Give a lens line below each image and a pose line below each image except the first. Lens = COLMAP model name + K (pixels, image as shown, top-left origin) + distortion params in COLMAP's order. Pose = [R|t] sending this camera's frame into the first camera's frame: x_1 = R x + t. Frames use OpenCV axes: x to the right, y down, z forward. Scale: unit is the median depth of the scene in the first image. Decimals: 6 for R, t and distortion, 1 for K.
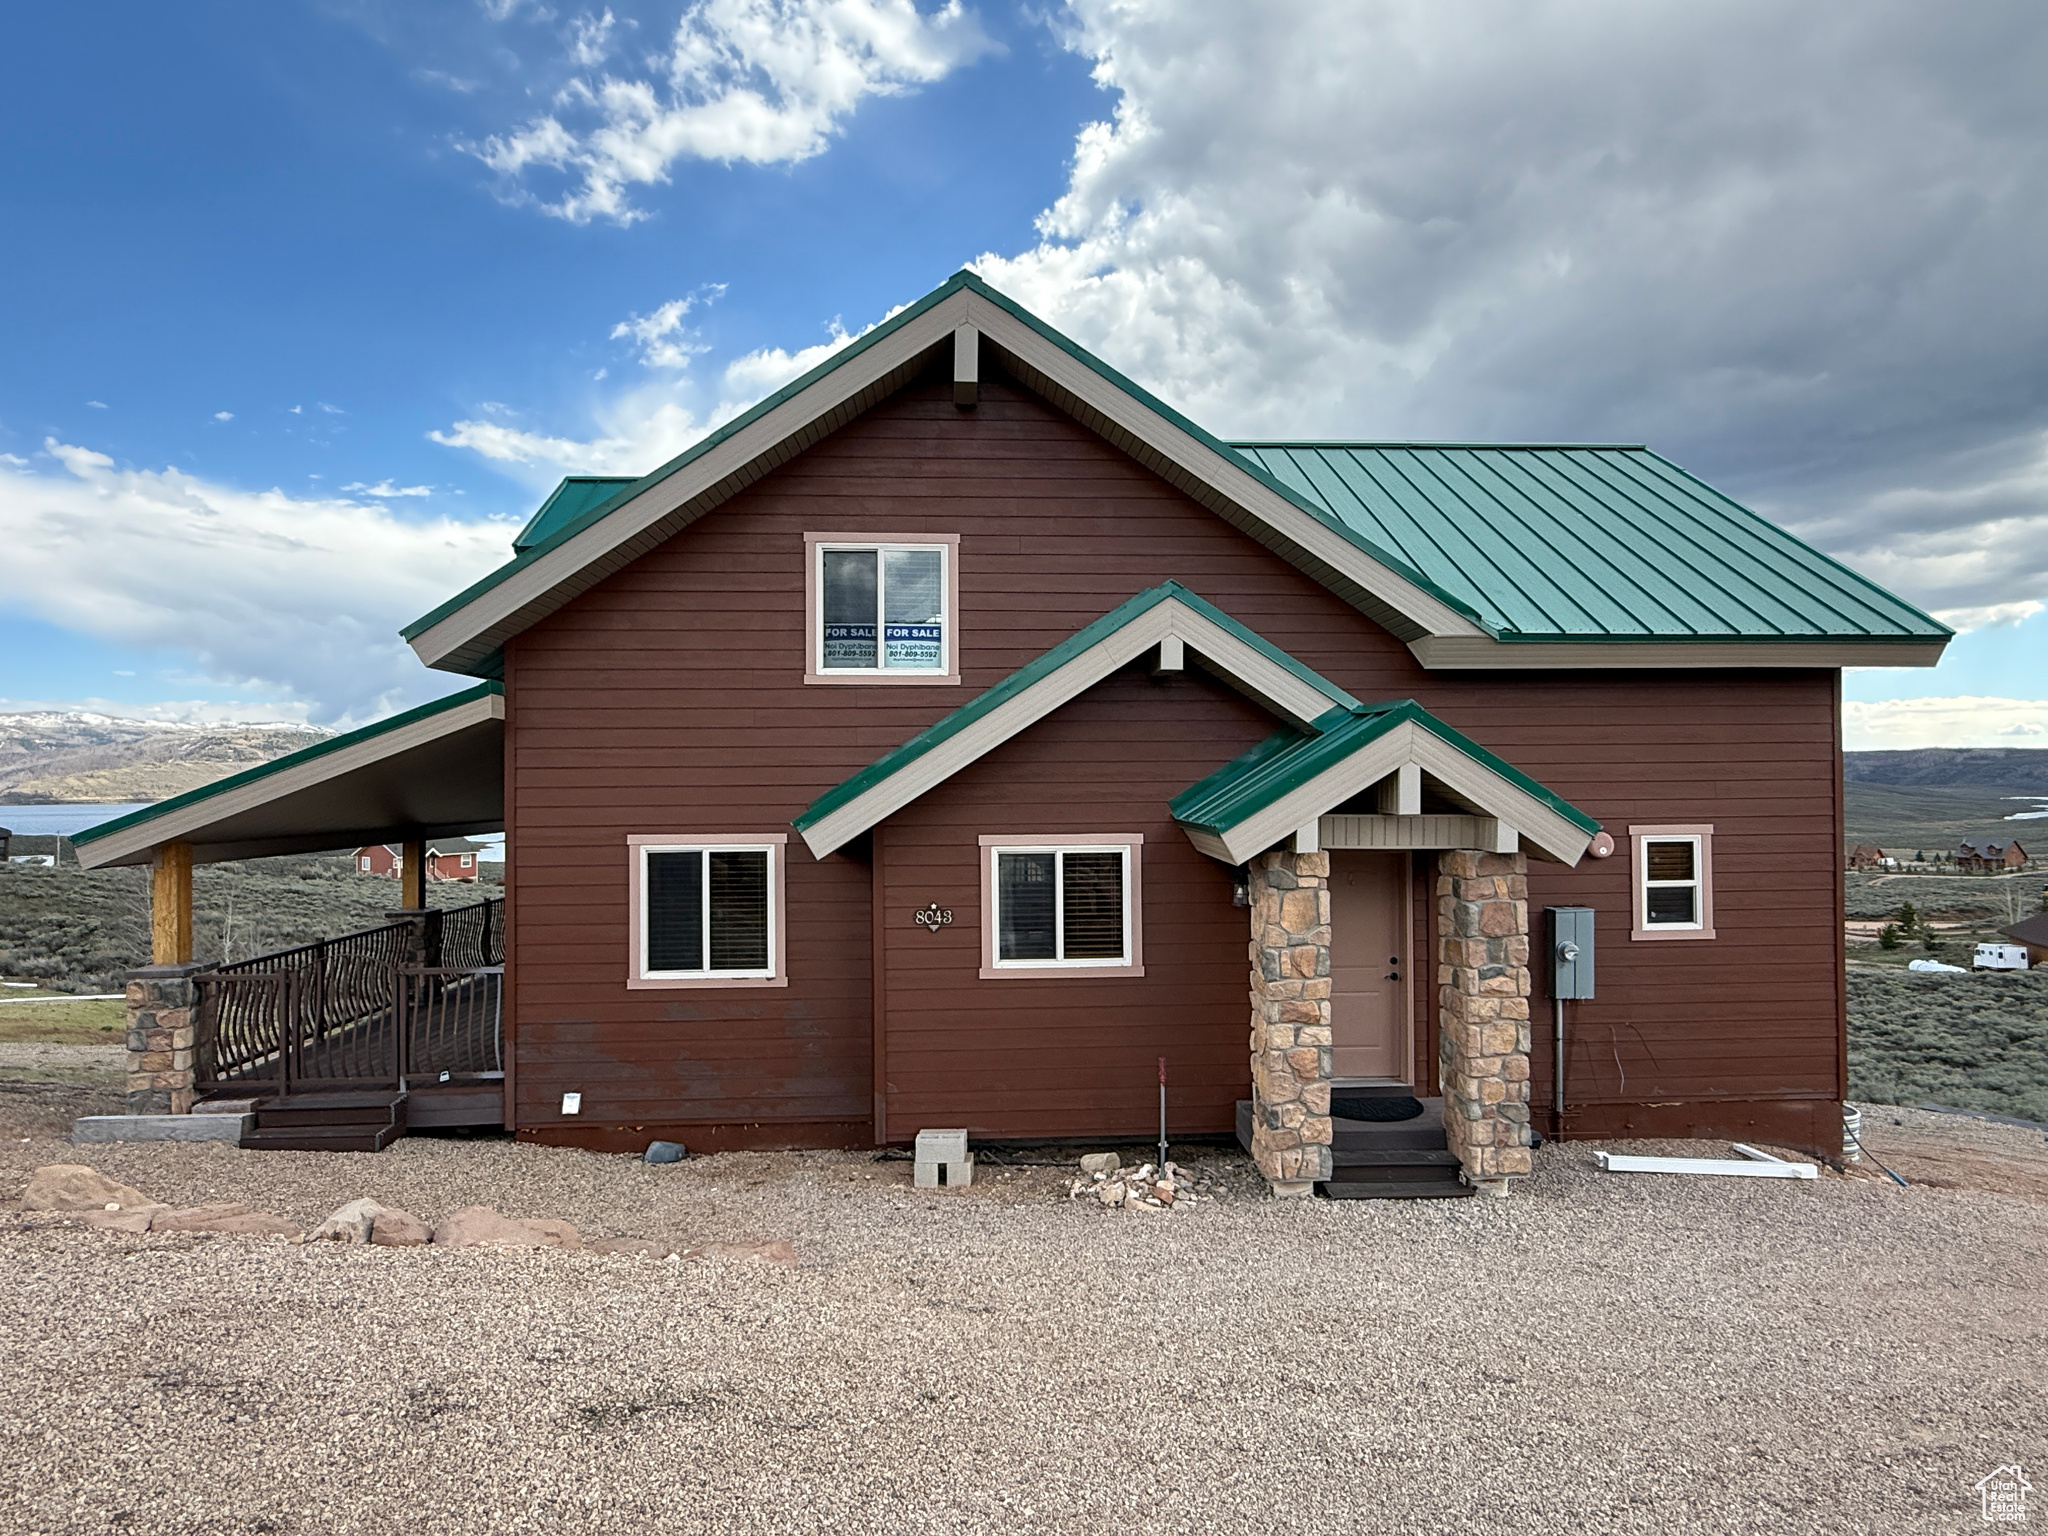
lens RADIAL K [[1143.1, 0, 1019.7], [0, 1143.1, 774.9], [0, 0, 1]] dist [-0.001790, 0.002795]
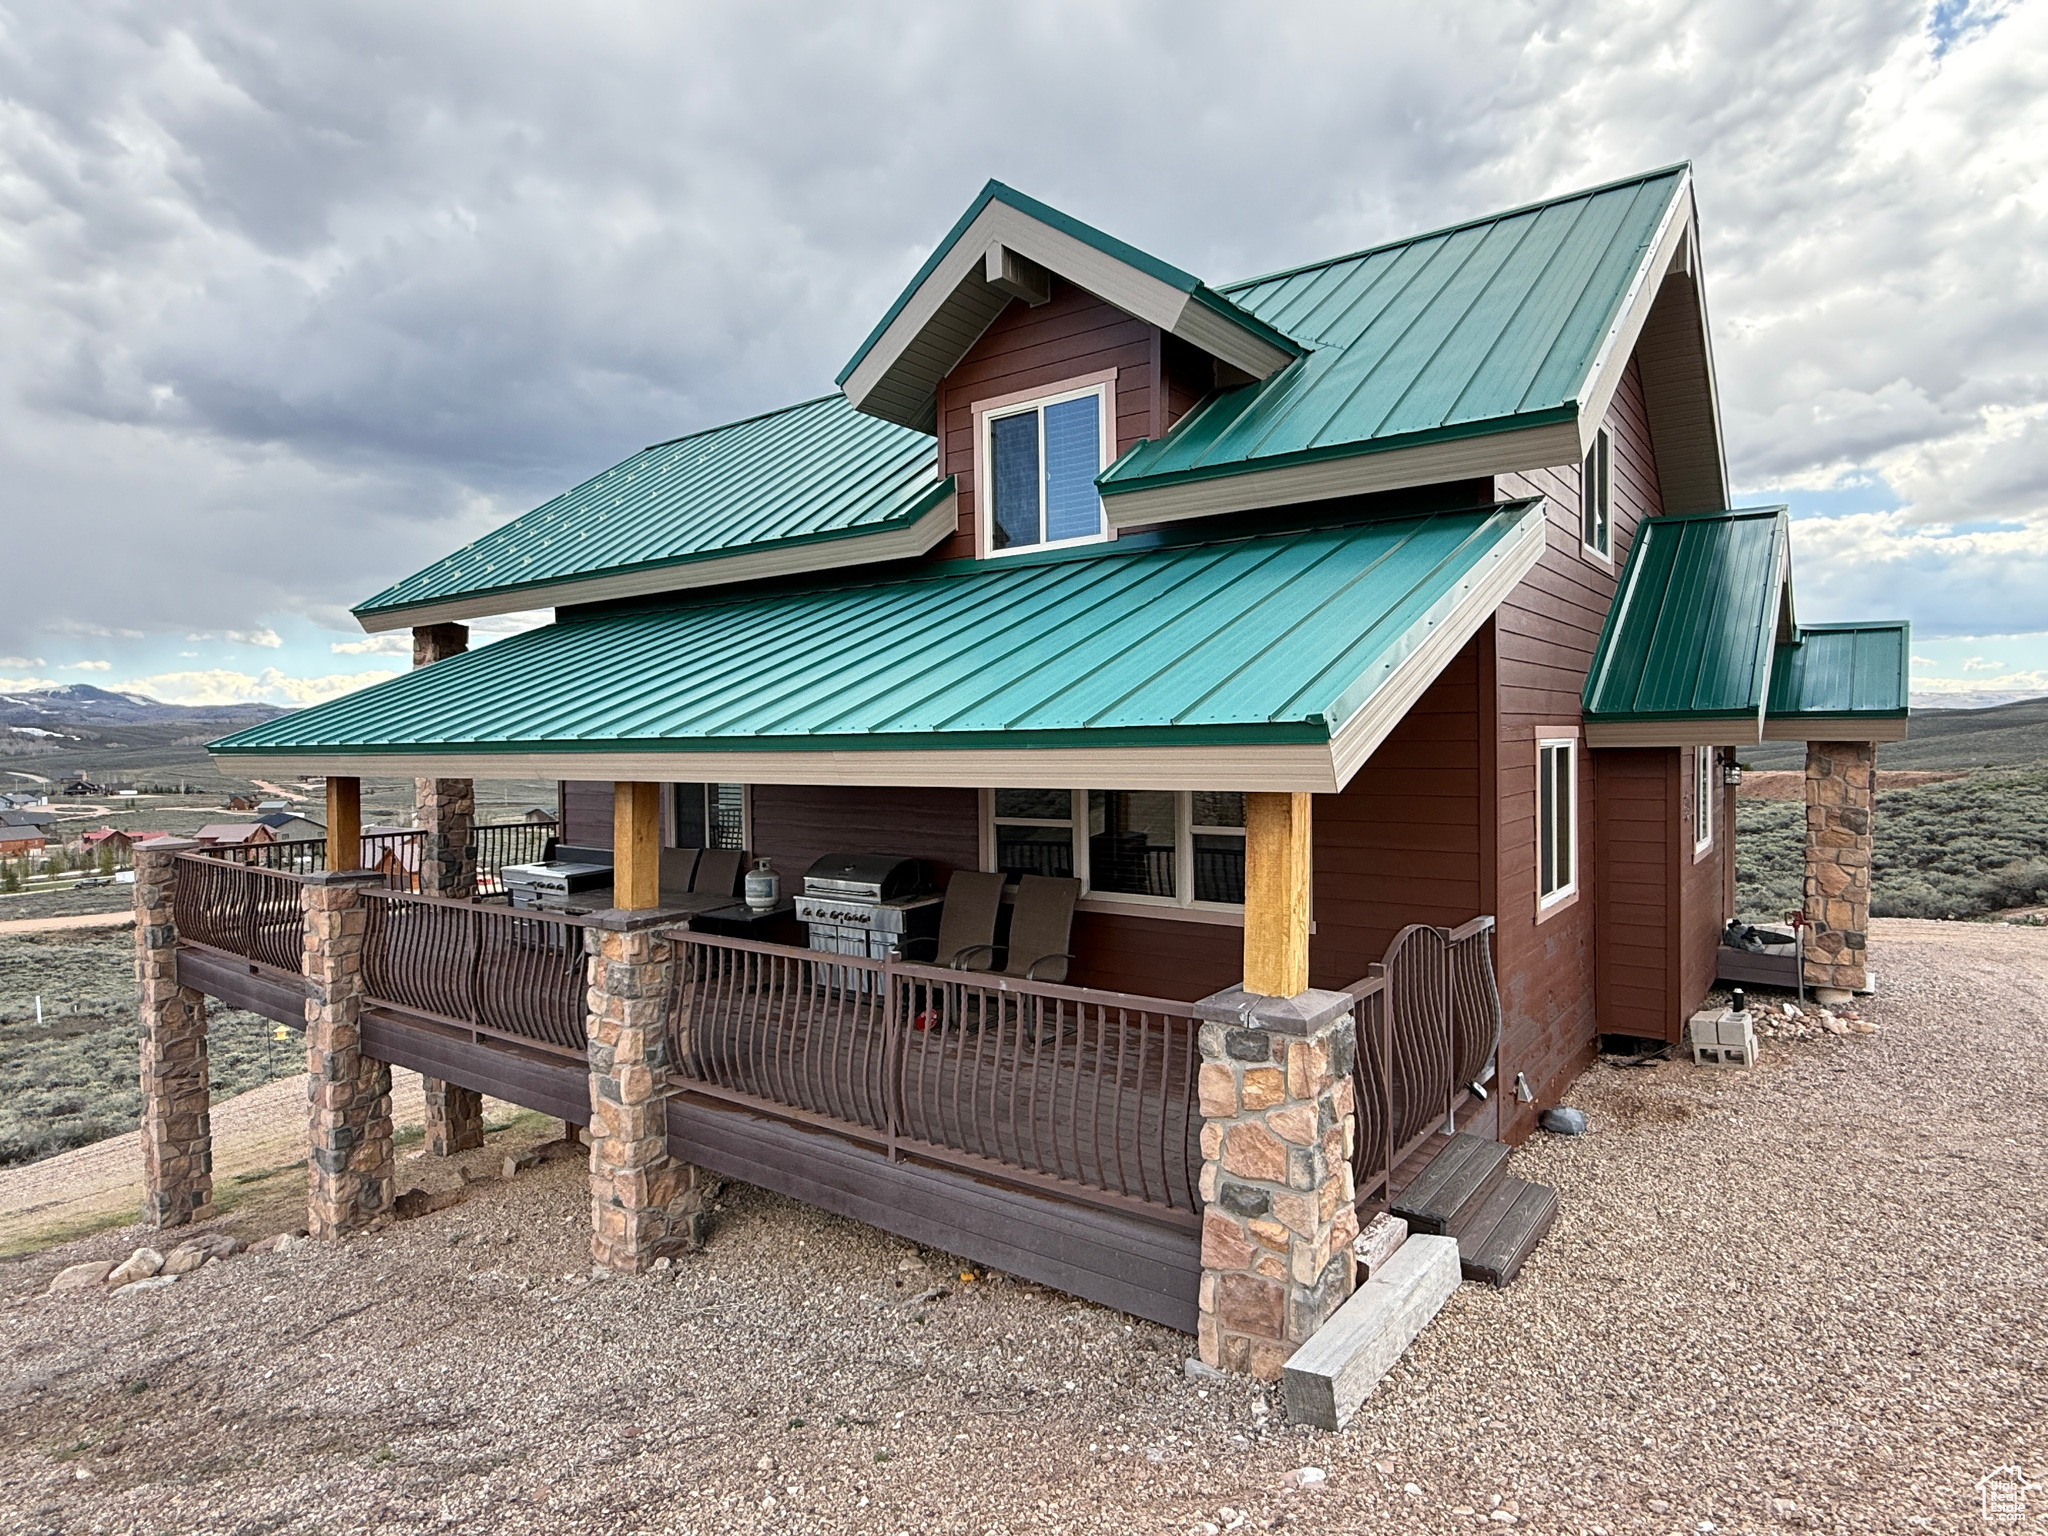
lens RADIAL K [[1143.1, 0, 1023.5], [0, 1143.1, 753.2], [0, 0, 1]] dist [-0.001790, 0.002795]
pose [[0.650961, -0.016074, 0.758941, -1.195908], [0.003834, 0.999833, 0.017888, 0.059126], [-0.759101, -0.008734, 0.650914, 0.793472]]
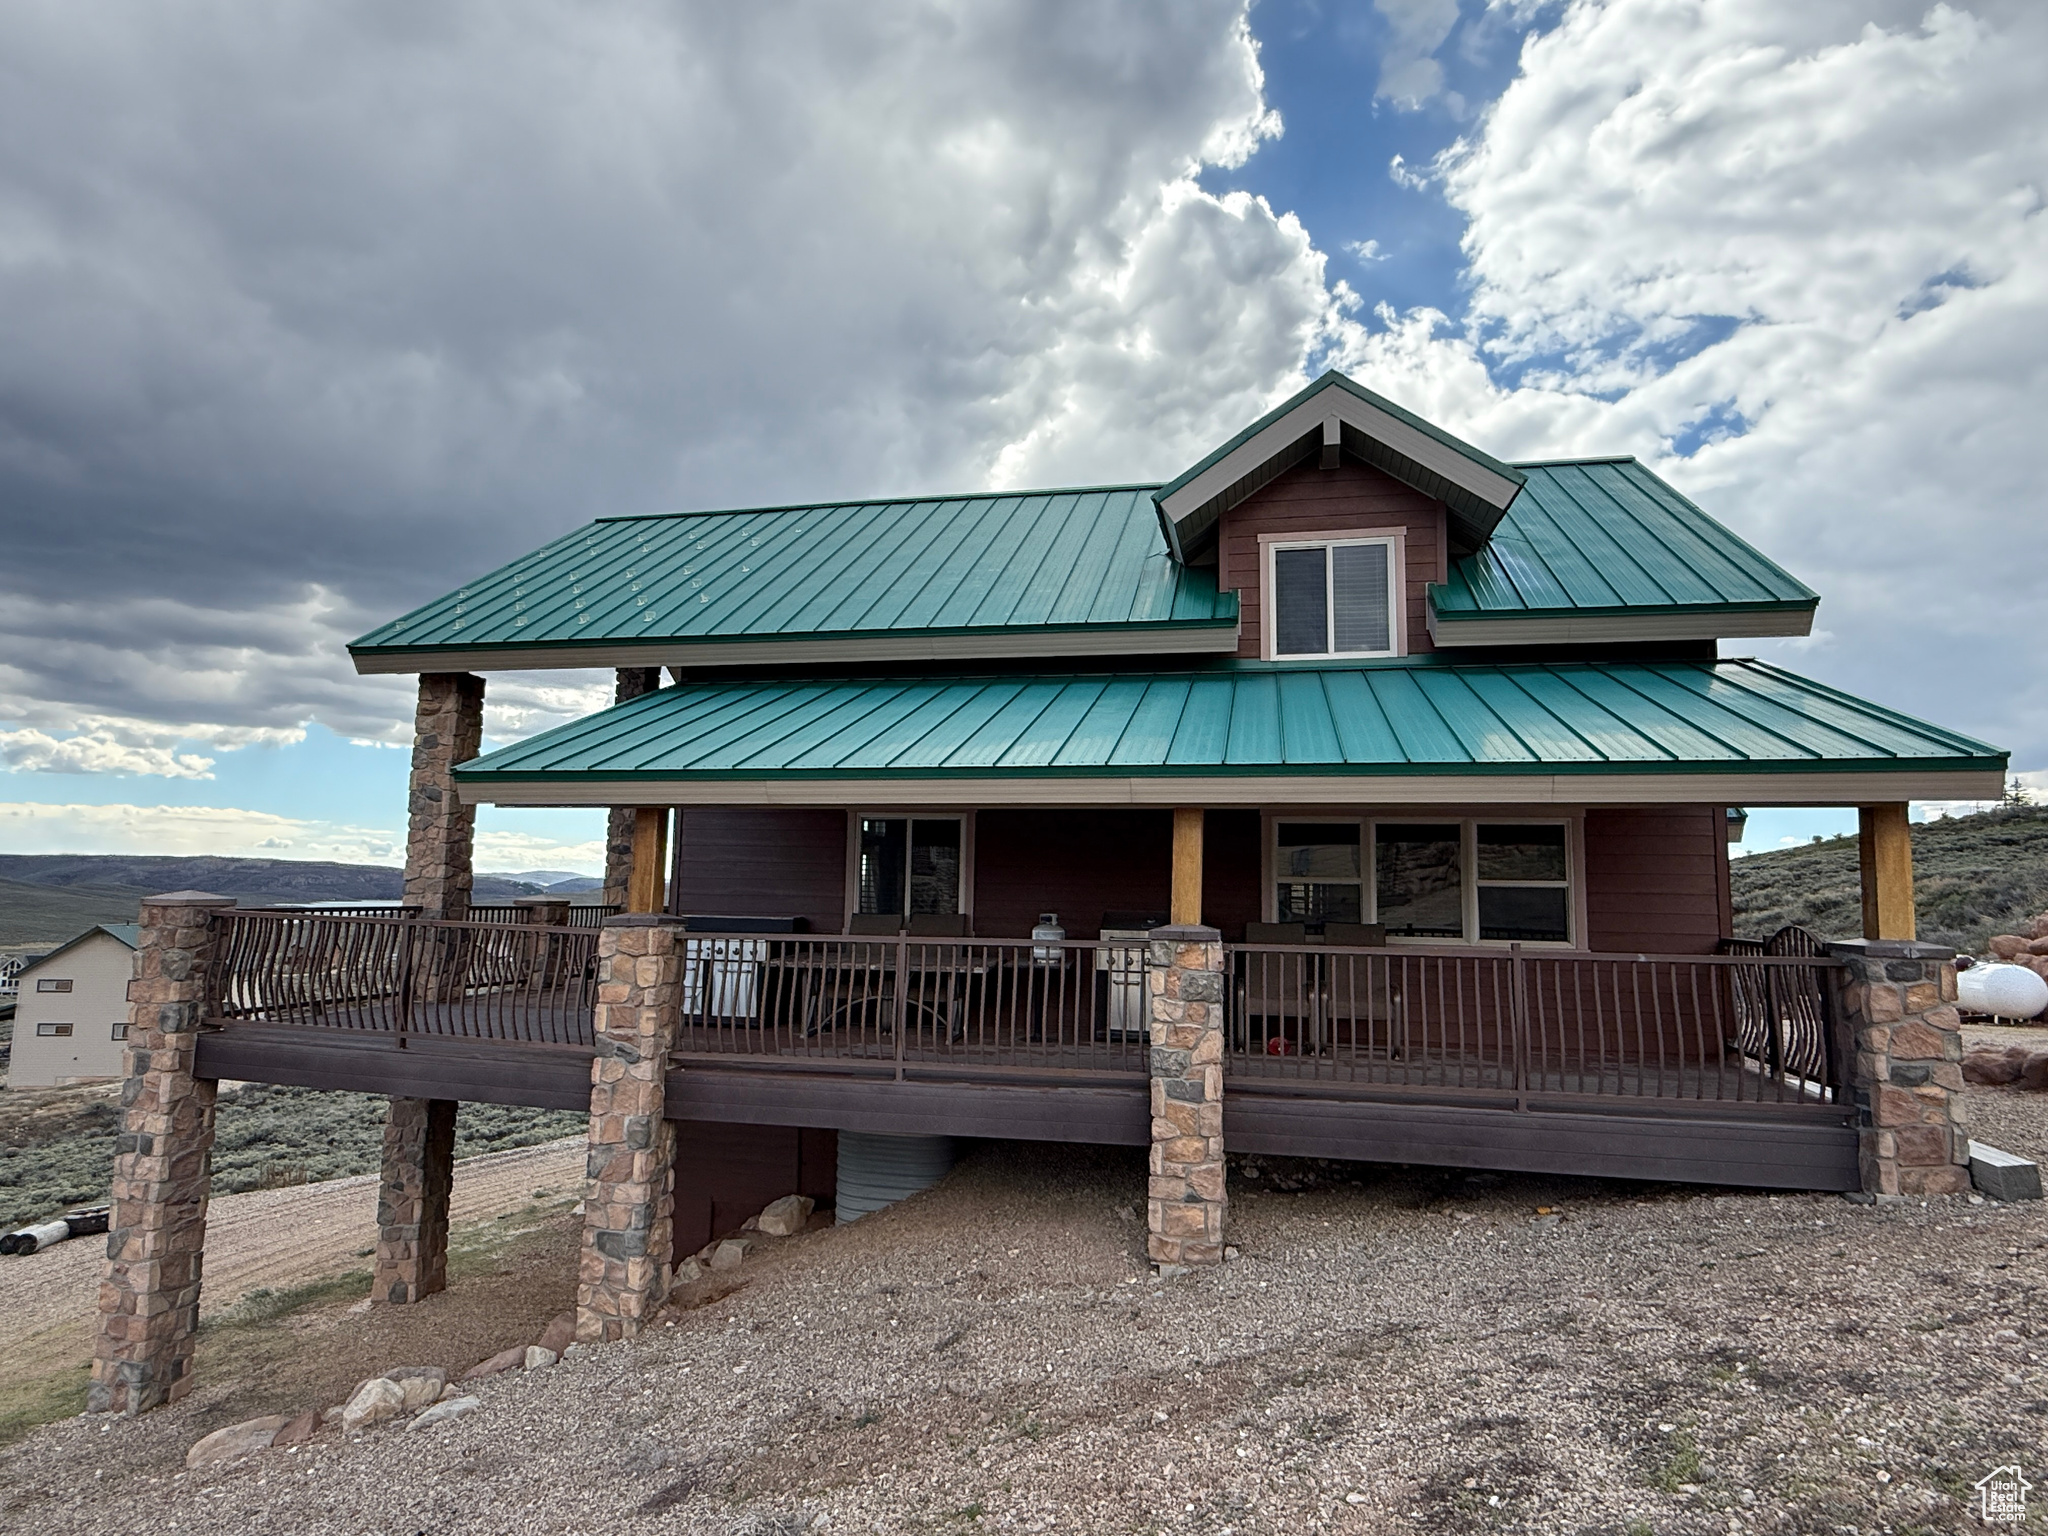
lens RADIAL K [[1143.1, 0, 1026.3], [0, 1143.1, 753.5], [0, 0, 1]] dist [-0.001790, 0.002795]
pose [[0.277882, 0.128194, 0.952023, -1.641469], [-0.028699, 0.991721, -0.125162, 0.157329], [-0.960186, 0.007459, 0.279260, 1.356989]]
